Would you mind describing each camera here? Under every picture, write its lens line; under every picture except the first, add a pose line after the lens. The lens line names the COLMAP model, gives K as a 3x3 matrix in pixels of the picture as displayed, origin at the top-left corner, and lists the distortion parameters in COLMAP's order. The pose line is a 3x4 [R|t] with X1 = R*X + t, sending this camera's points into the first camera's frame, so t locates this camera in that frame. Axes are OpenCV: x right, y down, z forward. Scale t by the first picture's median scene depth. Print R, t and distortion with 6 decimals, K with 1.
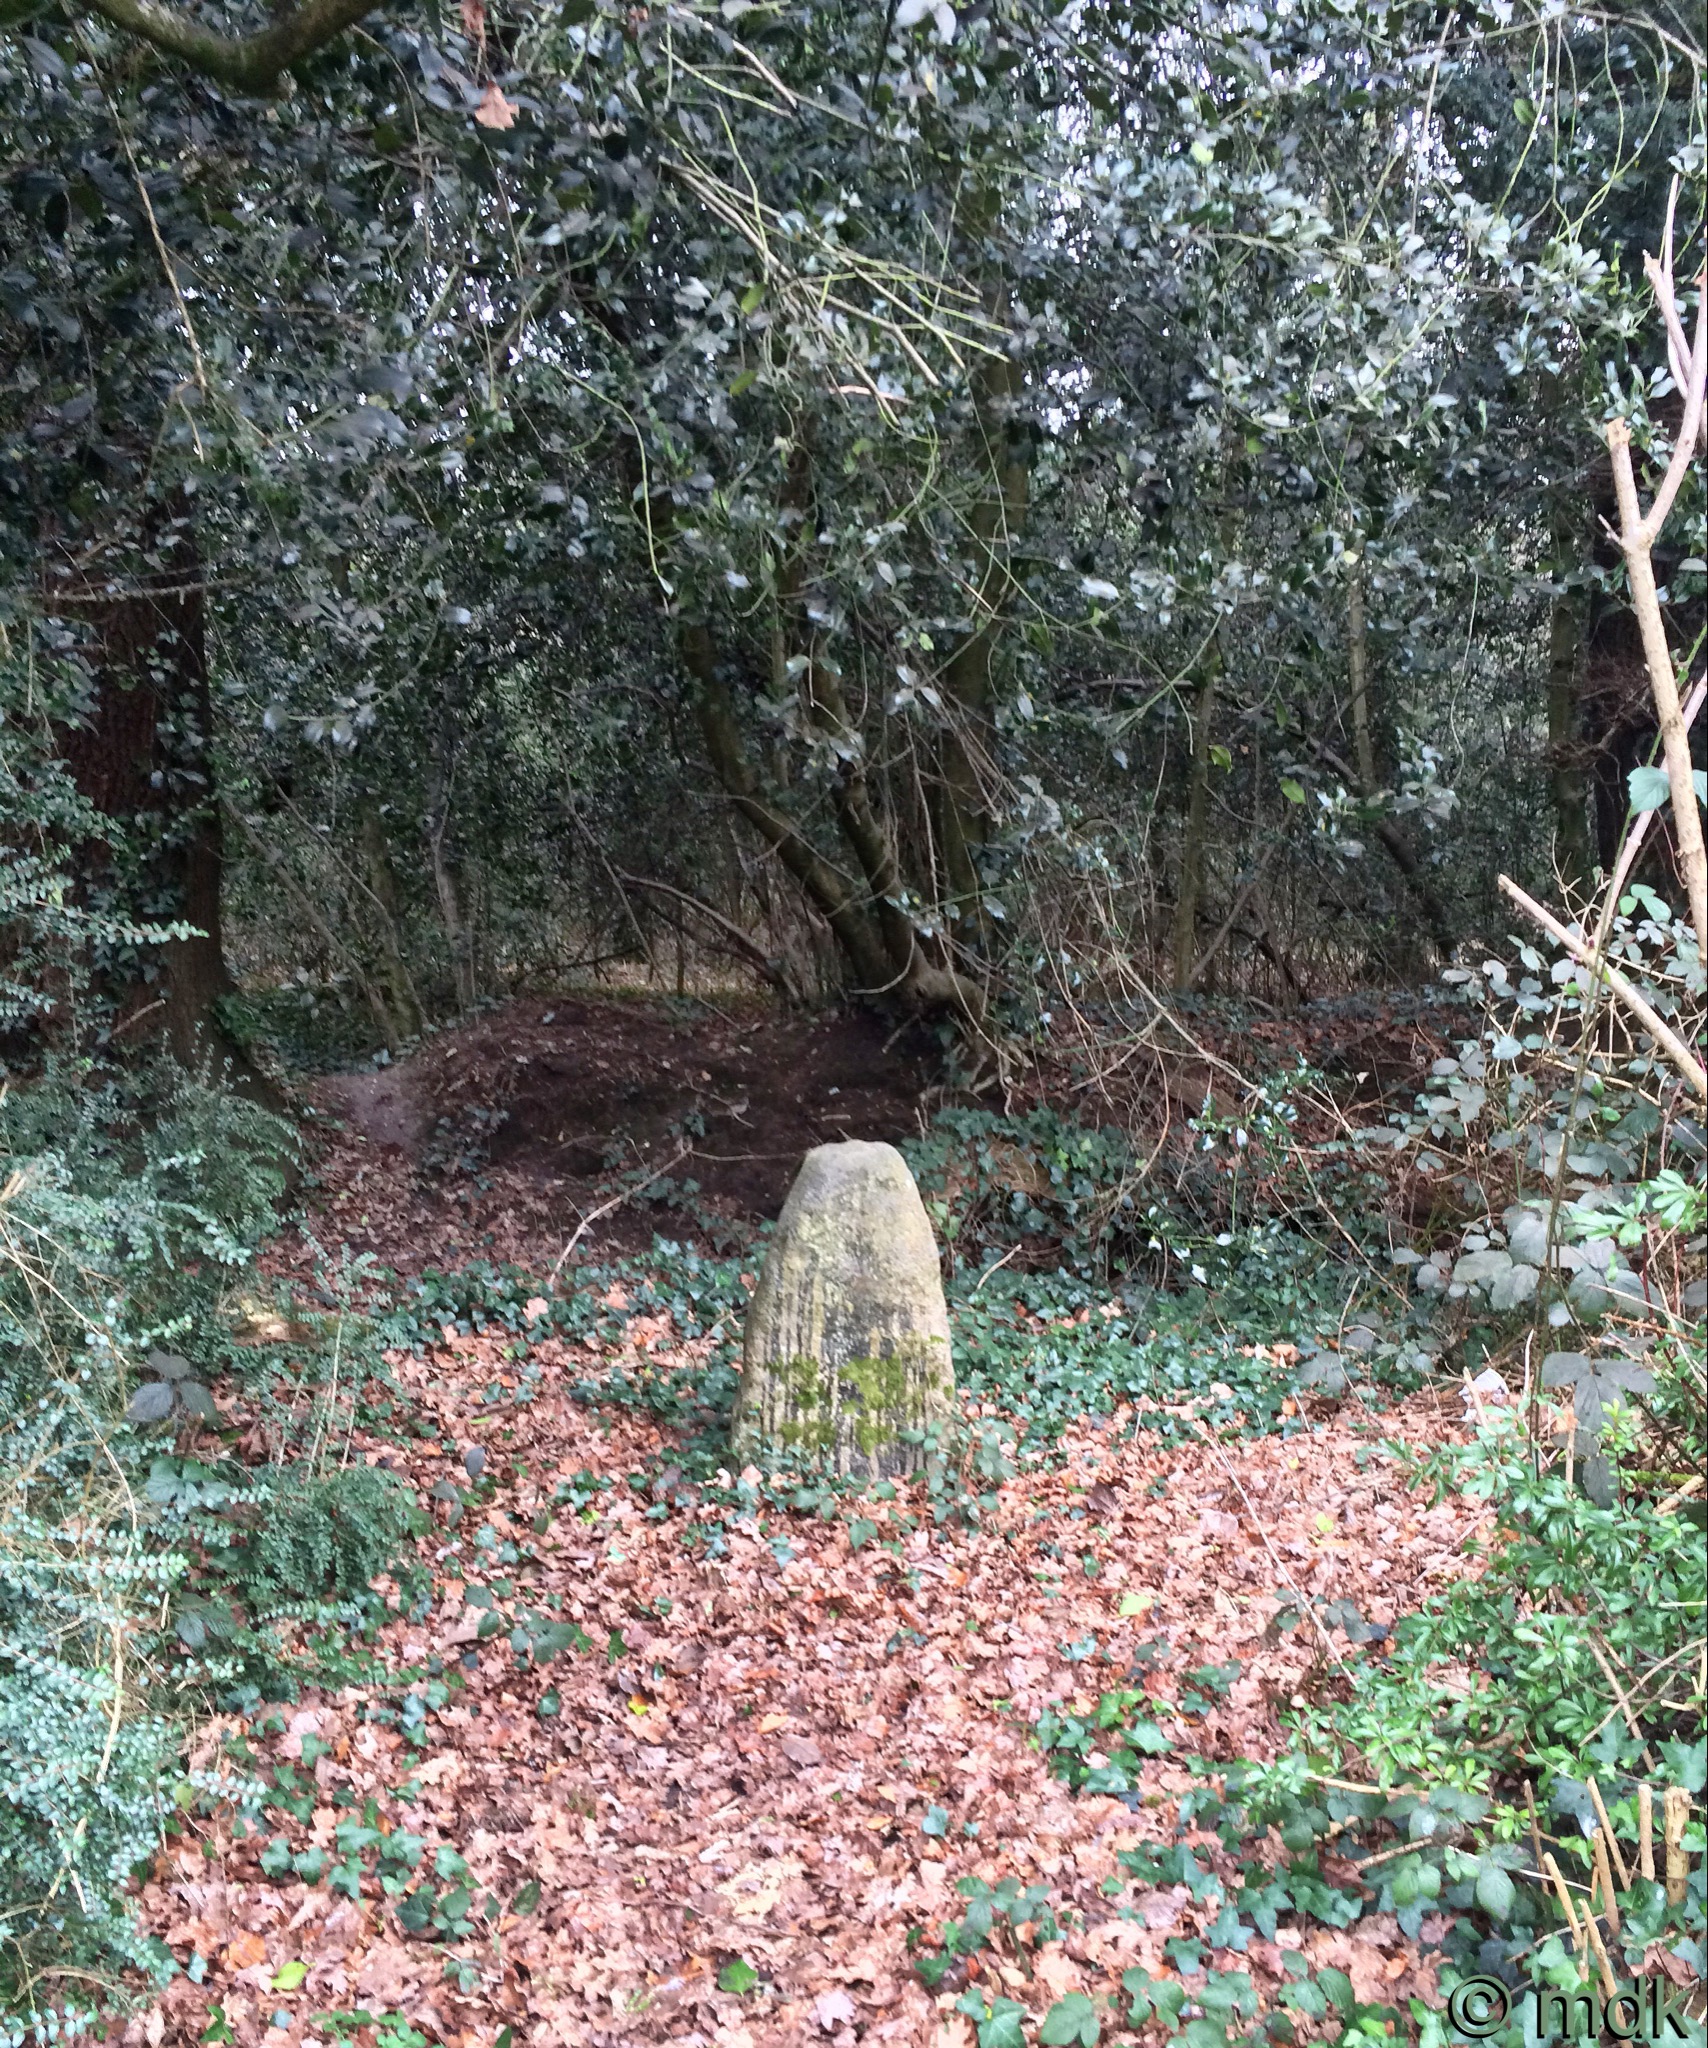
lens RADIAL K [[2015.0, 0, 908.4], [0, 2015.0, 1028.7], [0, 0, 1]] dist [0.004475, 0.001976]
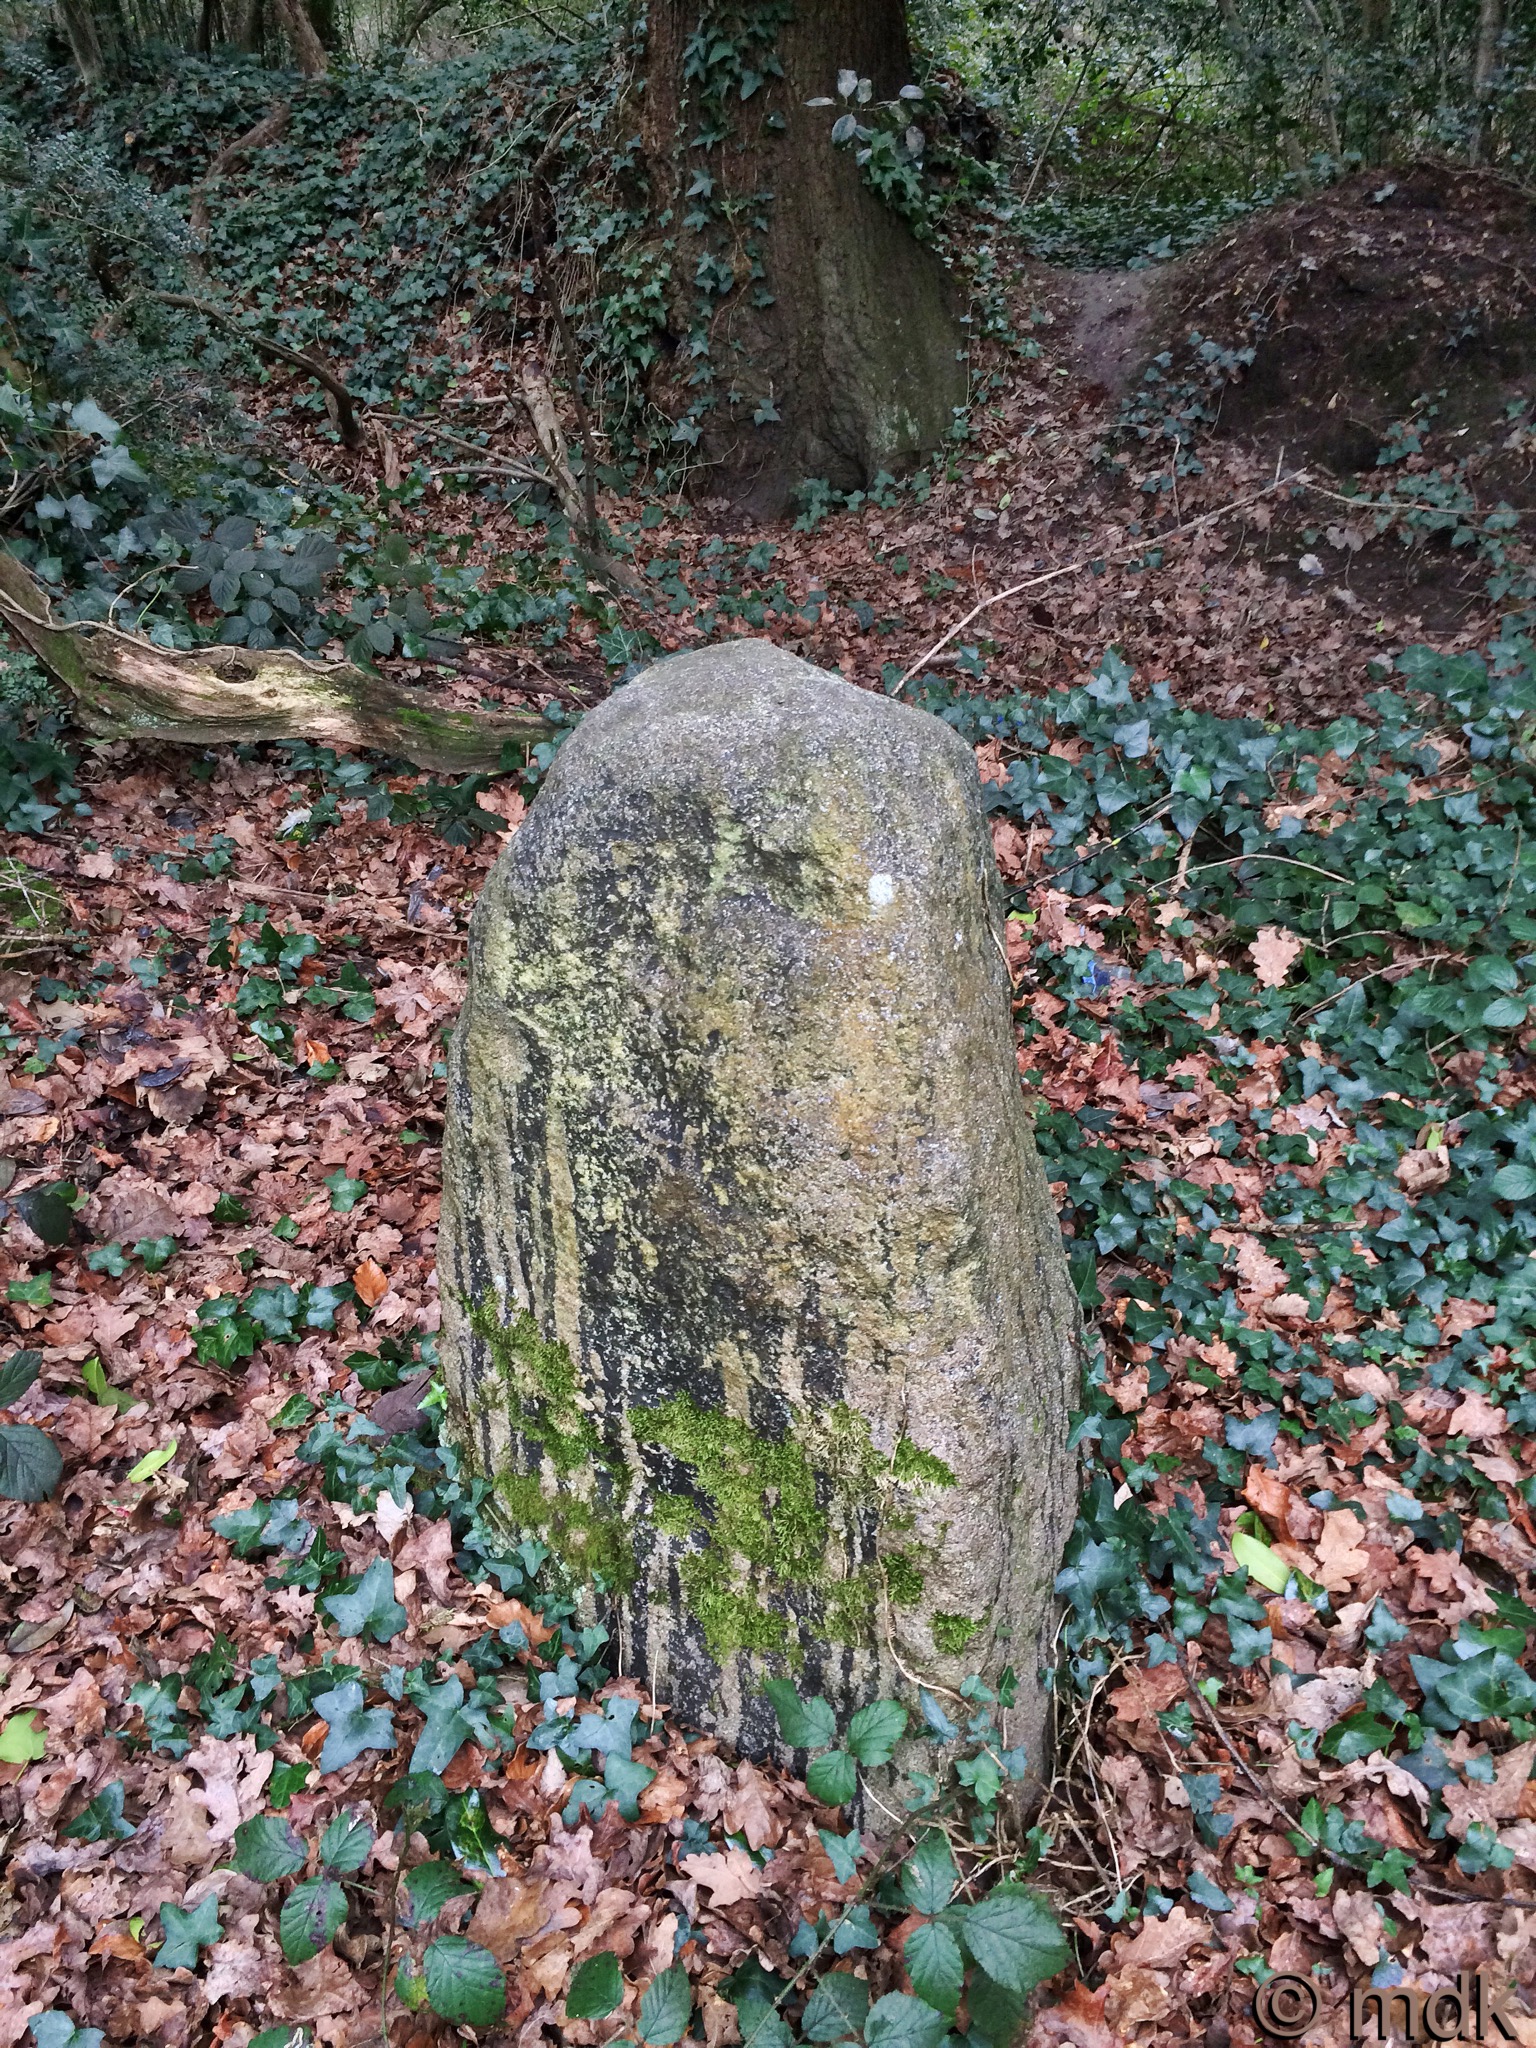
lens RADIAL K [[1760.1, 0, 774.5], [0, 1760.1, 996.1], [0, 0, 1]] dist [0.077522, -0.097547]
pose [[0.774118, 0.300930, -0.556940, 0.084245], [-0.054938, 0.908402, 0.414474, 0.002240], [0.630653, -0.290254, 0.719743, 0.643700]]
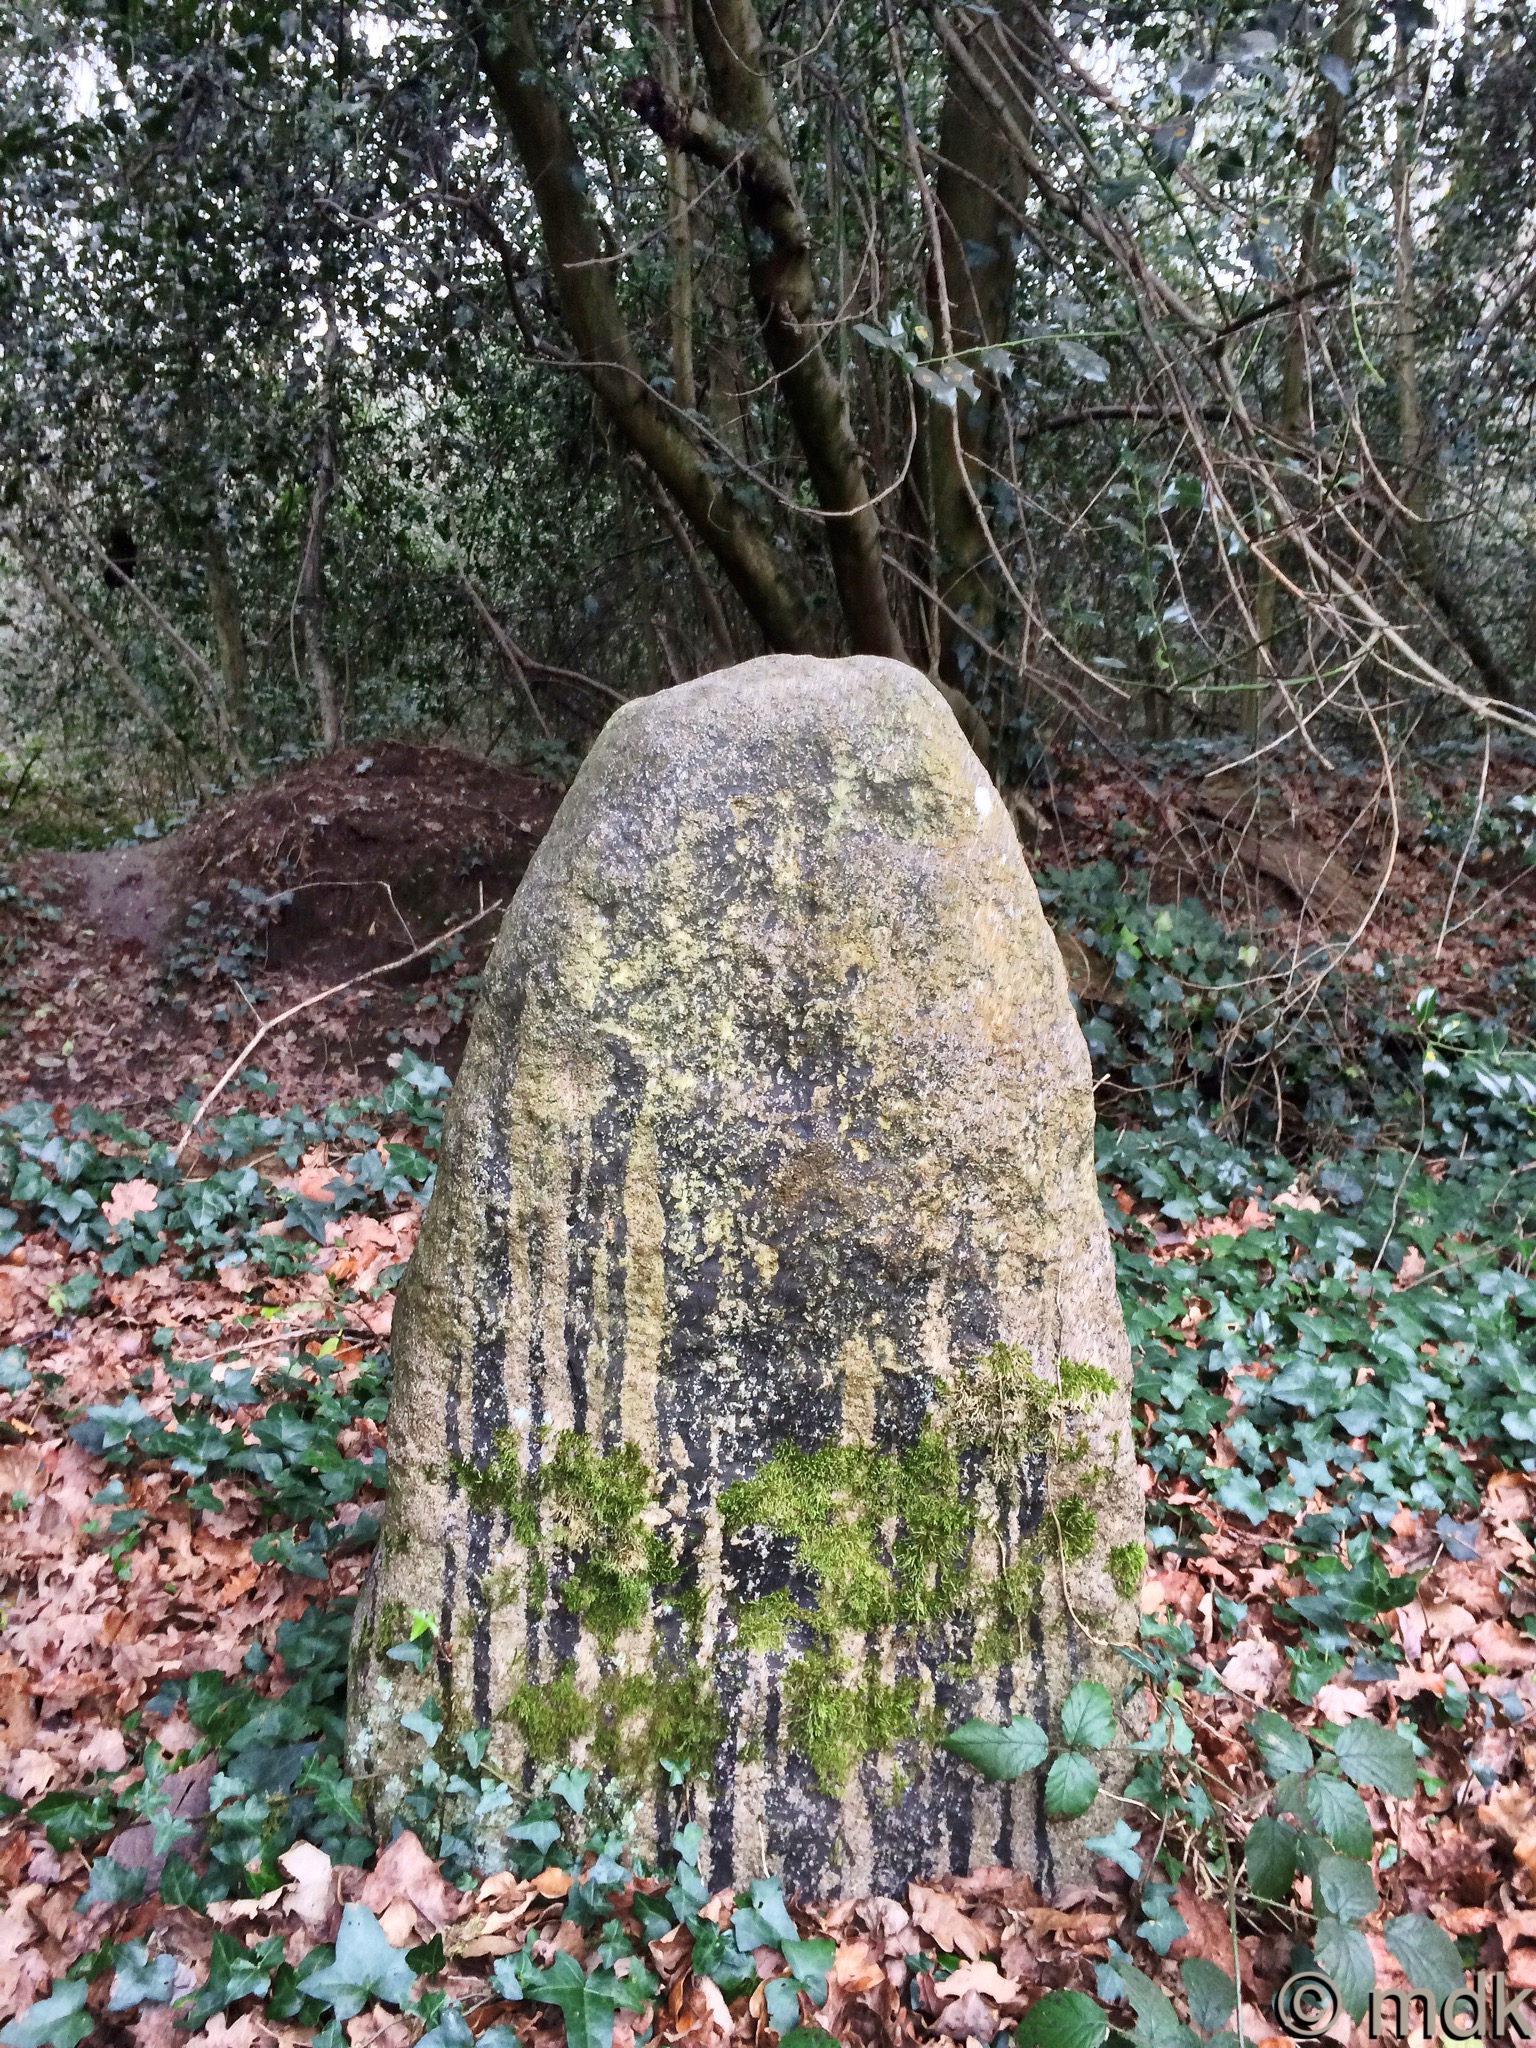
lens RADIAL K [[1760.1, 0, 774.5], [0, 1760.1, 996.1], [0, 0, 1]] dist [0.077522, -0.097547]
pose [[0.999133, -0.003183, -0.041514, -0.013598], [0.005237, 0.998763, 0.049450, 0.069711], [0.041305, -0.049624, 0.997913, 0.586295]]
